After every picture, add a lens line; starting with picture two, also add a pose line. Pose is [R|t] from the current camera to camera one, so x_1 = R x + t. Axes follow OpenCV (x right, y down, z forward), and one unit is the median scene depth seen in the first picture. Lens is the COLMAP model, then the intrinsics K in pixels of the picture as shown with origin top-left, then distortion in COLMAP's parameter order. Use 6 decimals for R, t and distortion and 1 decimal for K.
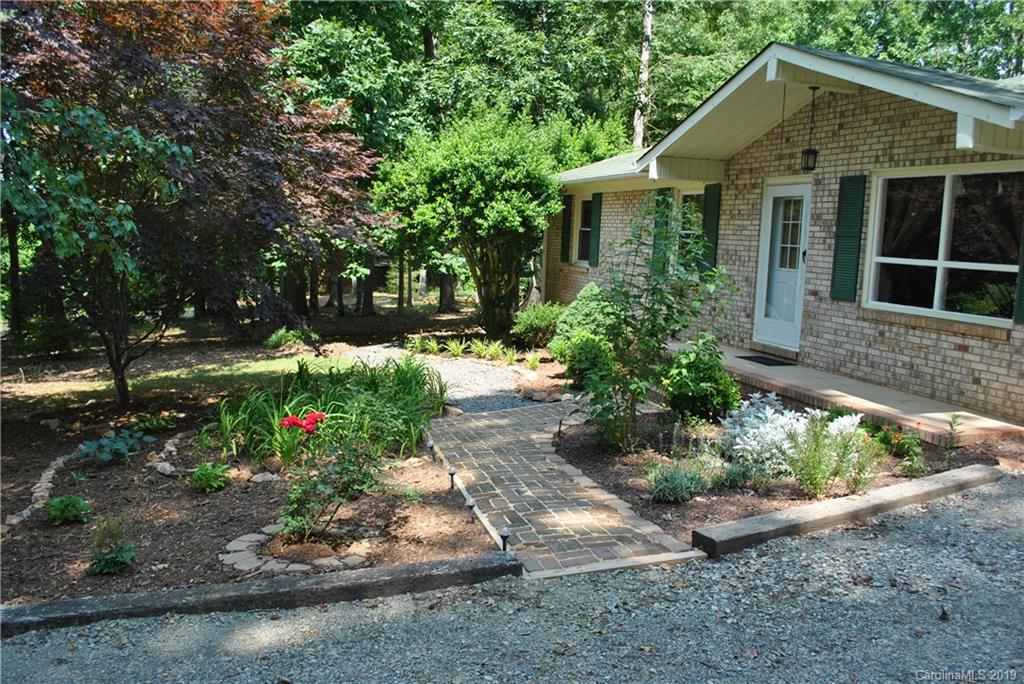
lens RADIAL K [[806.4, 0, 512.7], [0, 806.4, 344.8], [0, 0, 1]] dist [-0.079900, 0.007989]
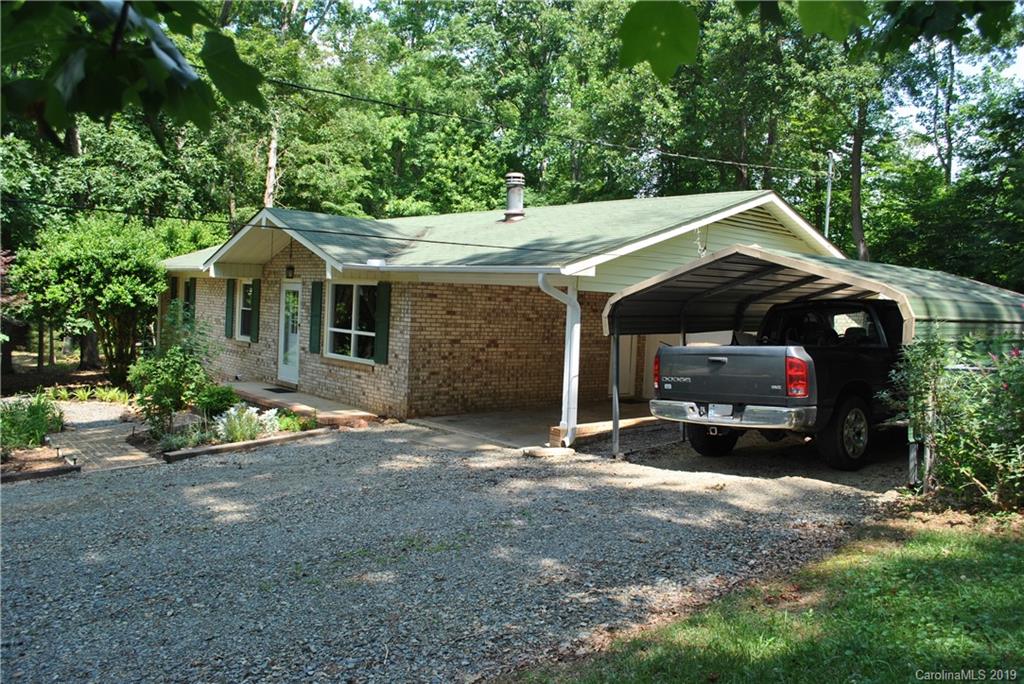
lens RADIAL K [[806.4, 0, 512.3], [0, 806.4, 332.3], [0, 0, 1]] dist [-0.079900, 0.007989]
pose [[0.921435, -0.010622, 0.388388, 0.081309], [0.042240, 0.996440, -0.072962, 0.027432], [-0.386230, 0.083635, 0.918603, -0.468106]]
